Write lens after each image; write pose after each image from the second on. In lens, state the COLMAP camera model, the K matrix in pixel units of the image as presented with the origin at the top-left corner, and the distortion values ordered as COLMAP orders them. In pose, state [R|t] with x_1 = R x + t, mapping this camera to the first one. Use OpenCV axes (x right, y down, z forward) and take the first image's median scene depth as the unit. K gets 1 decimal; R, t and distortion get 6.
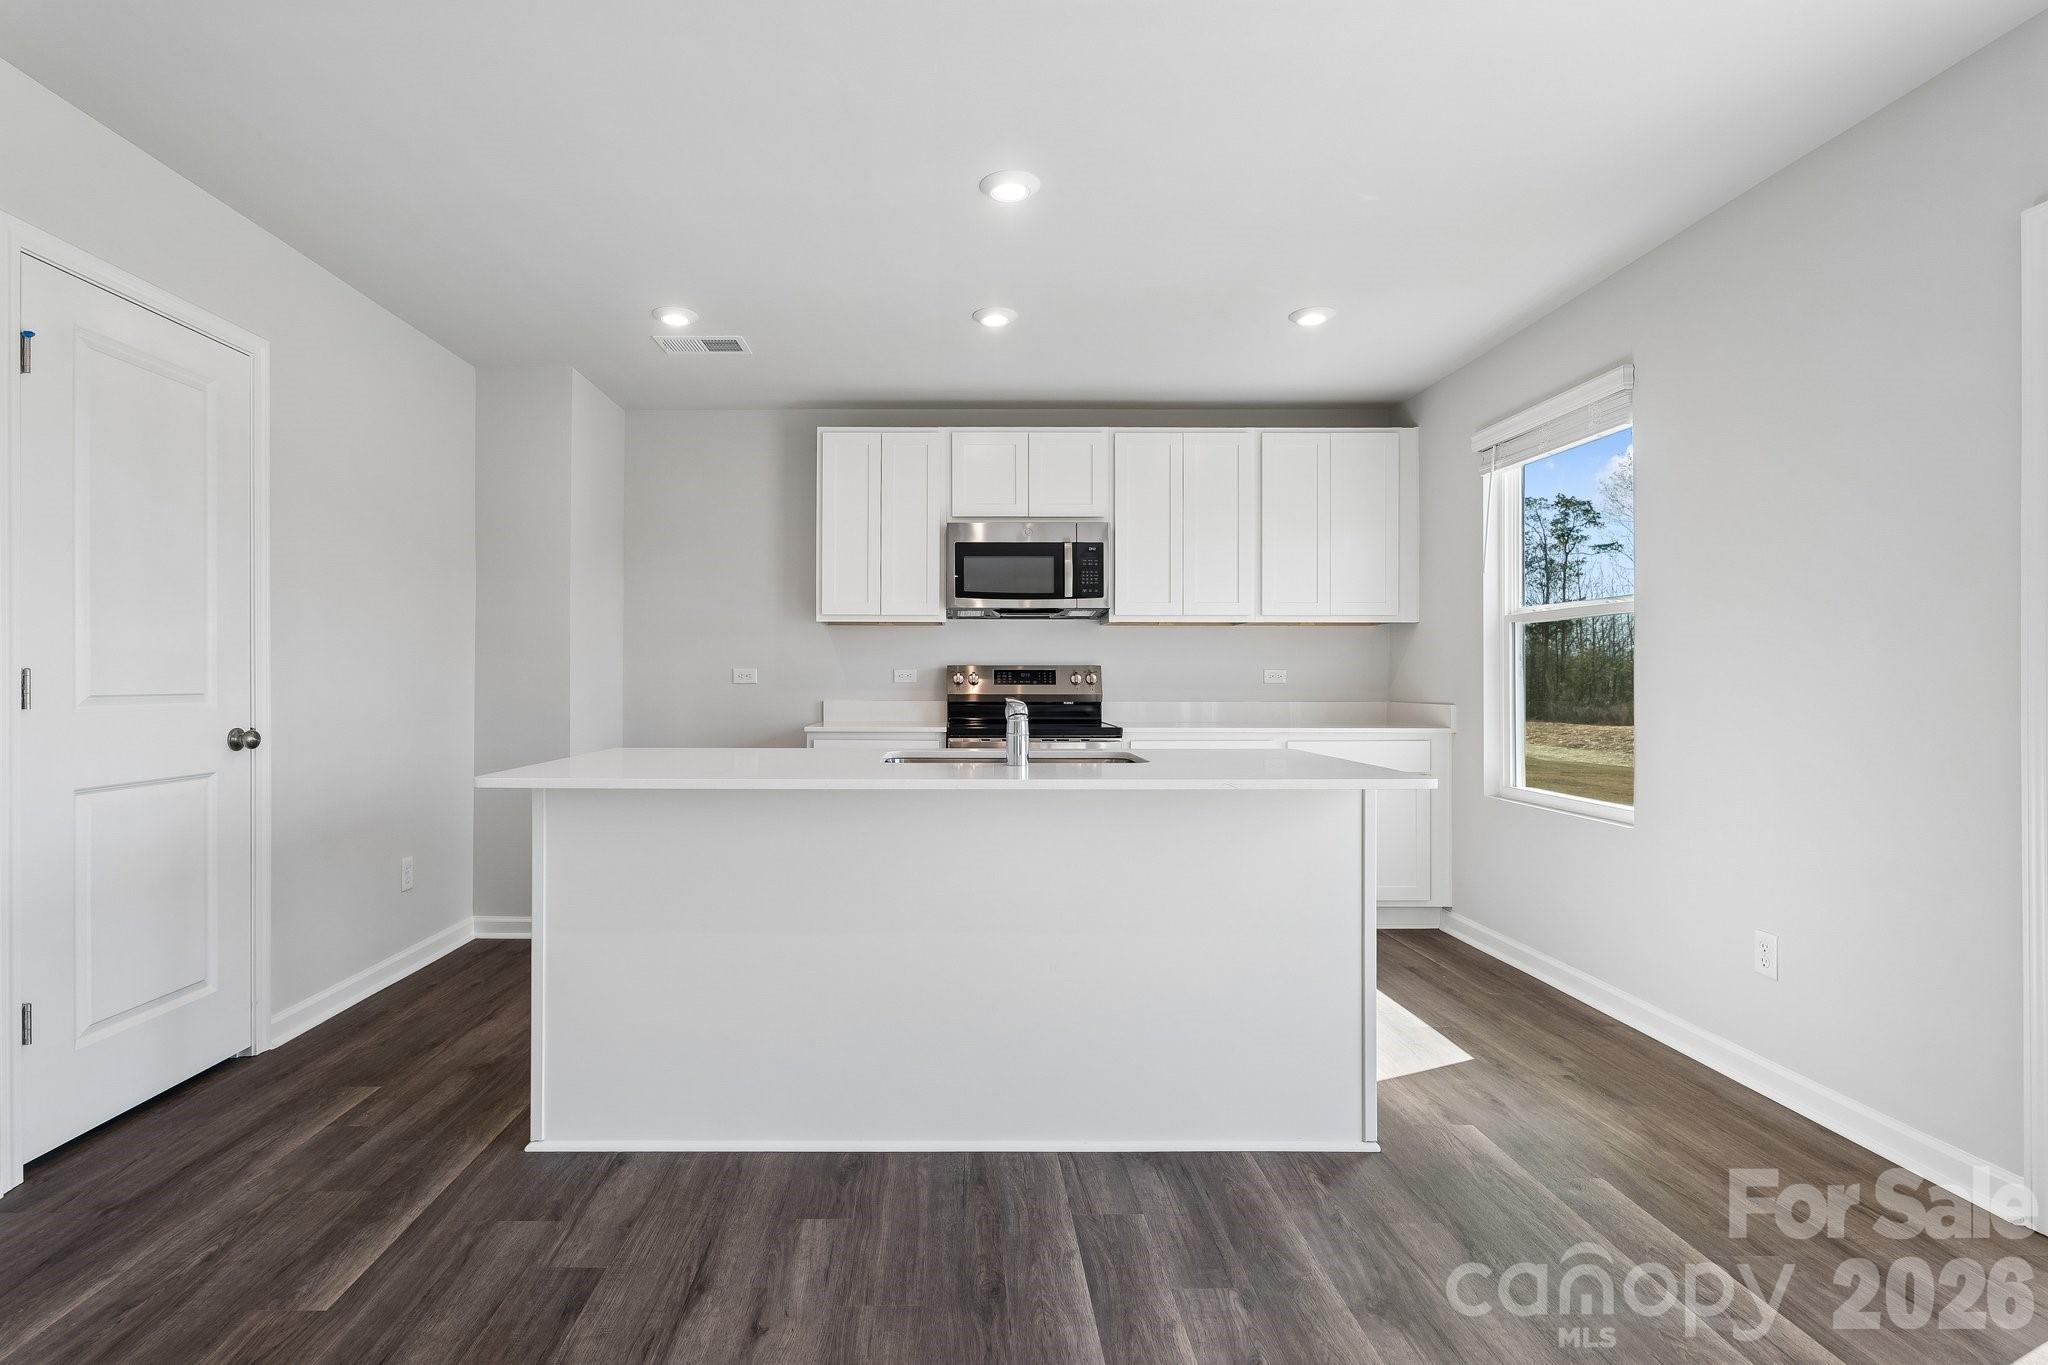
lens RADIAL K [[956.8, 0, 950.9], [0, 956.8, 688.2], [0, 0, 1]] dist [0.000508, 0.001330]
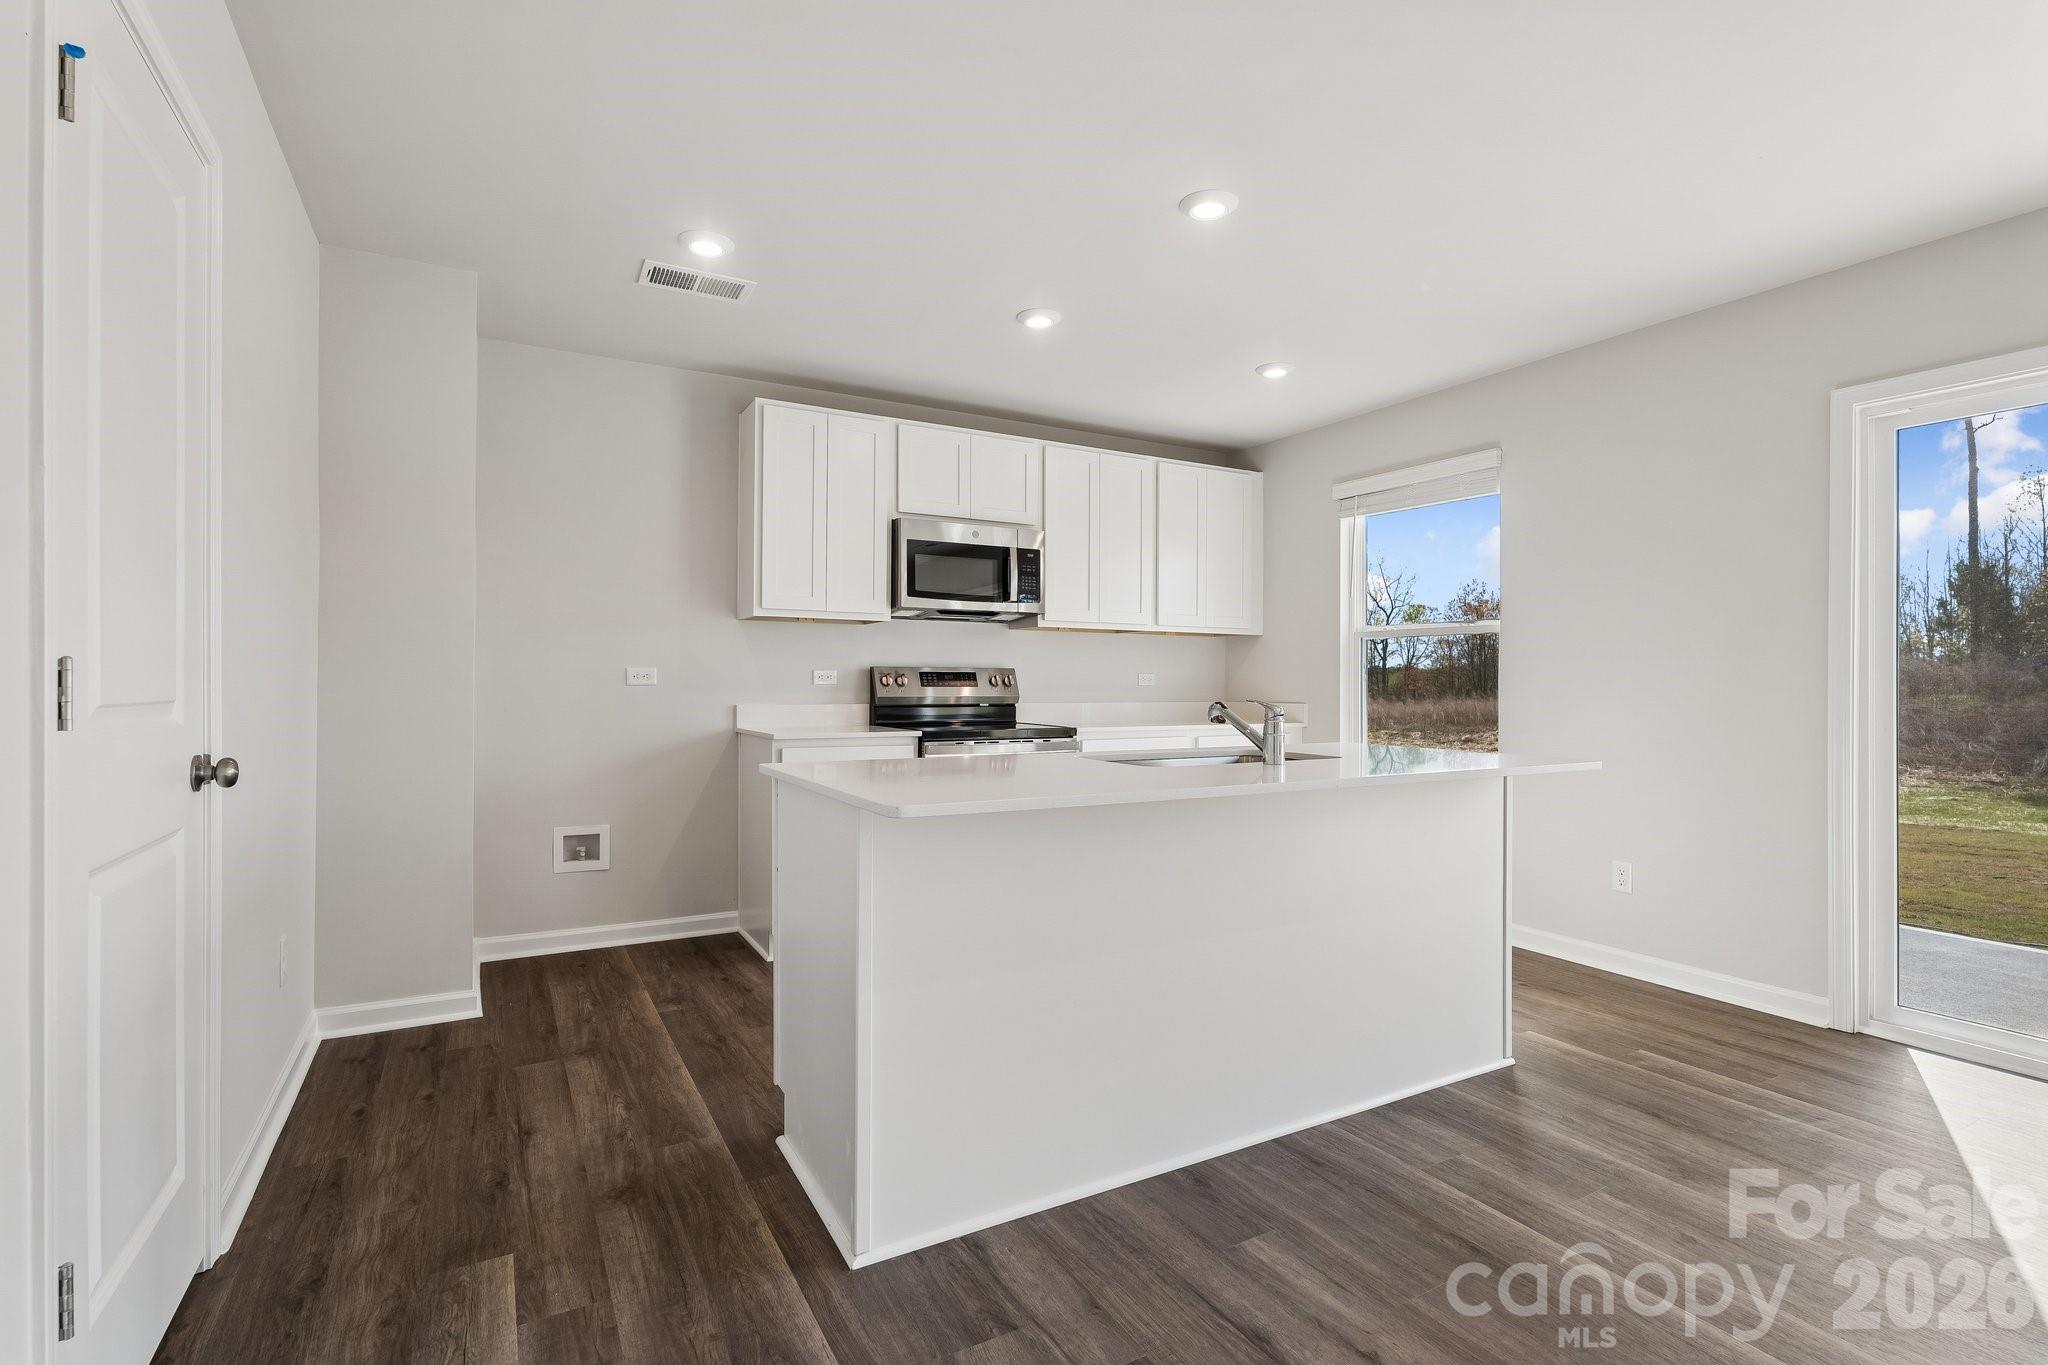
lens RADIAL K [[956.8, 0, 1020.4], [0, 956.8, 669.6], [0, 0, 1]] dist [0.000508, 0.001330]
pose [[0.872126, 0.010203, 0.489175, -0.424181], [0.000387, 0.999768, -0.021543, -0.000483], [-0.489281, 0.018978, 0.871920, 0.132253]]
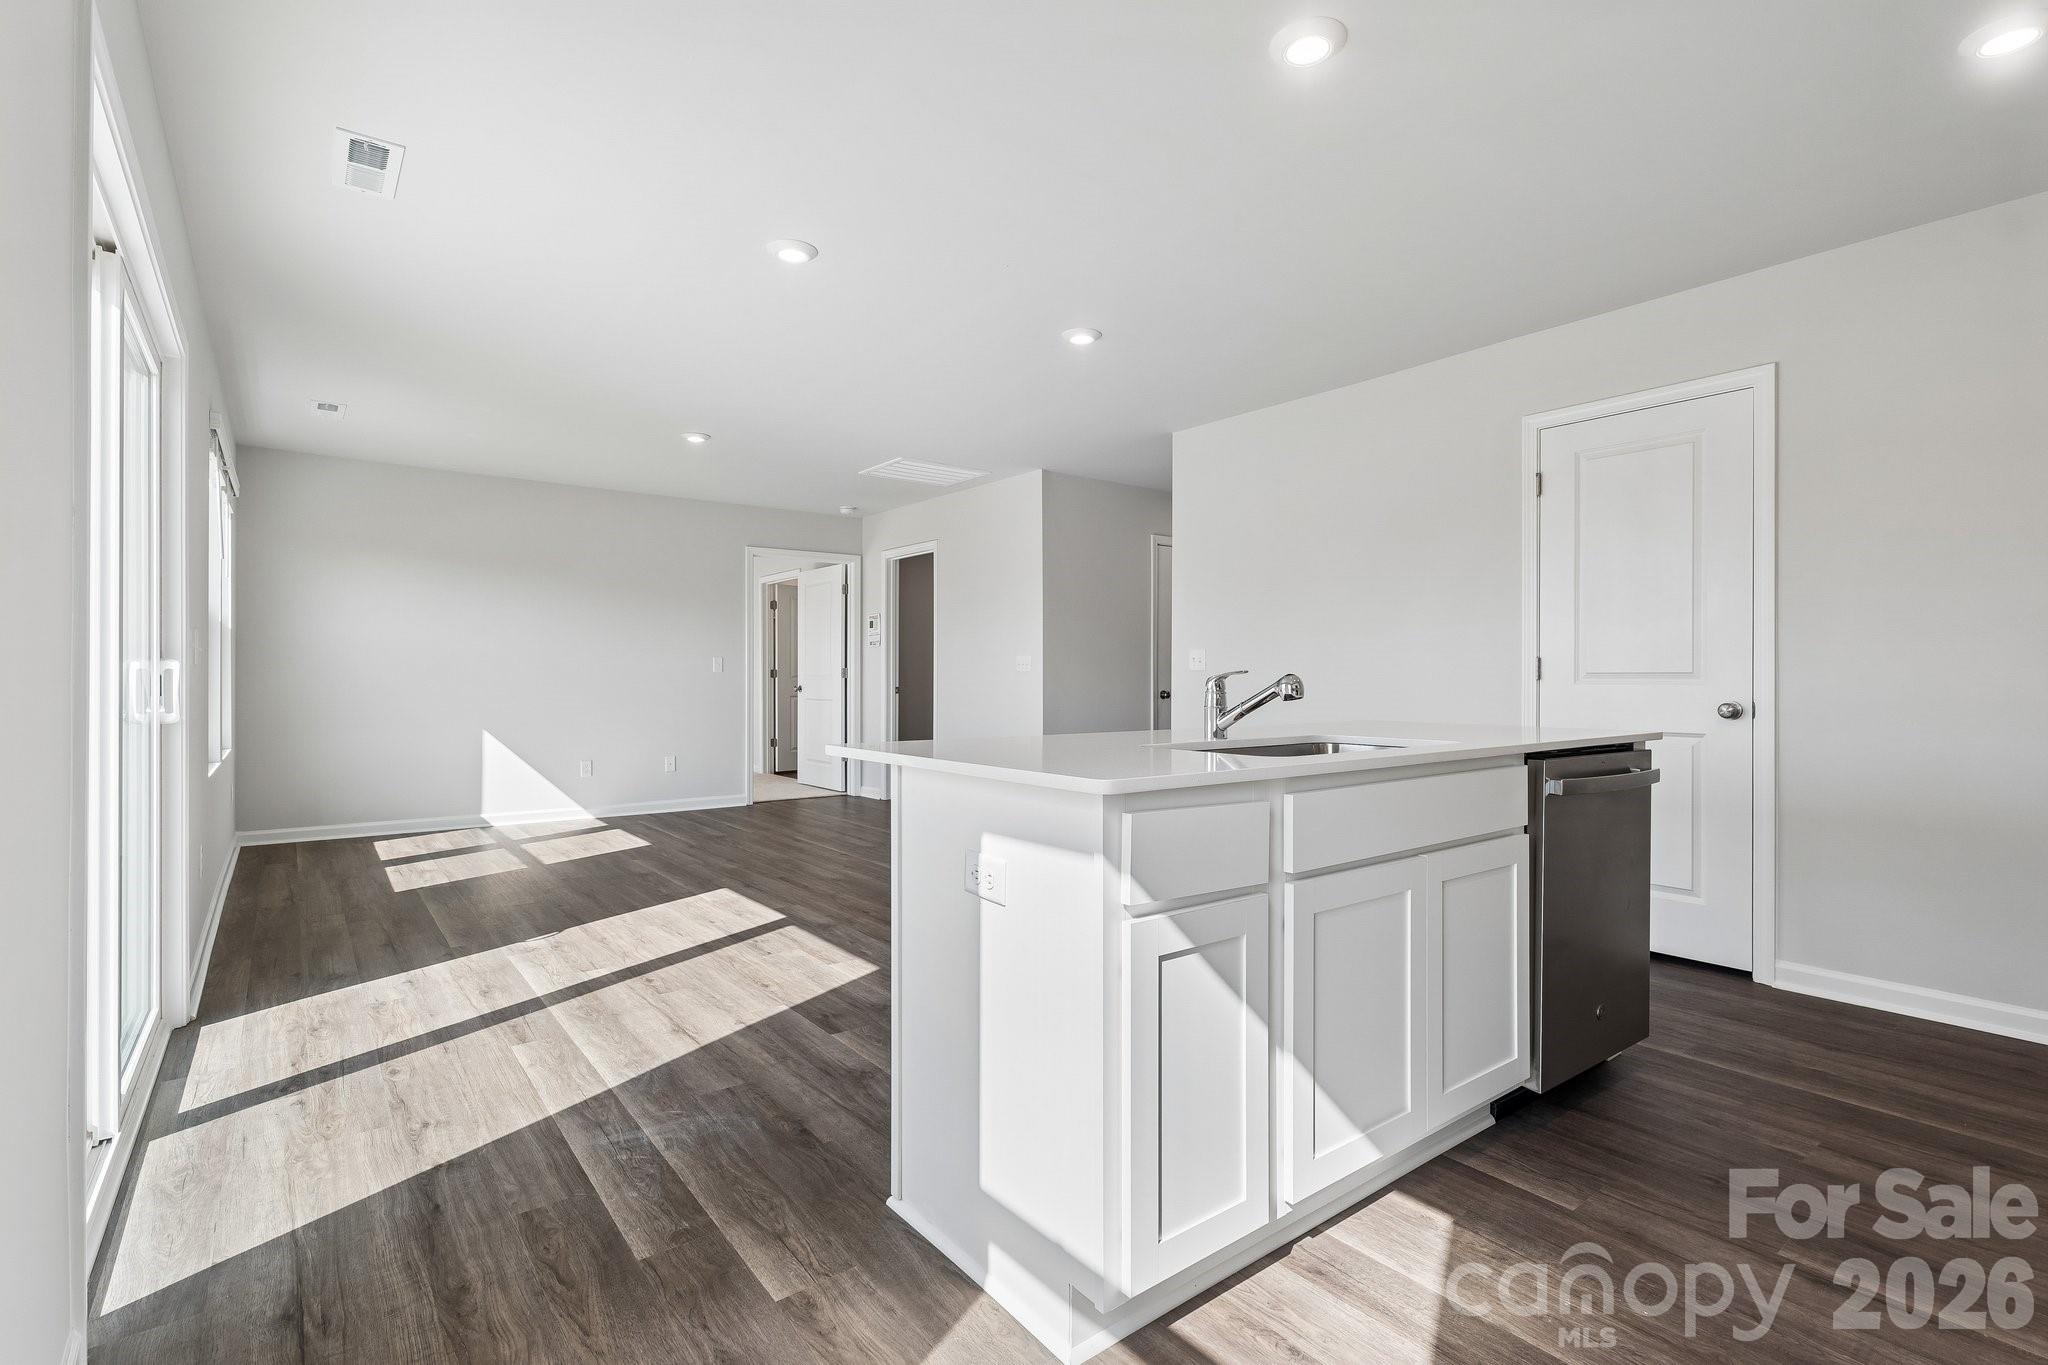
lens RADIAL K [[956.8, 0, 1023.7], [0, 956.8, 679.5], [0, 0, 1]] dist [0.000508, 0.001330]
pose [[-0.788915, 0.000111, -0.614502, 0.513883], [-0.005203, 0.999963, 0.006860, 0.008983], [0.614480, 0.008609, -0.788885, 1.022409]]
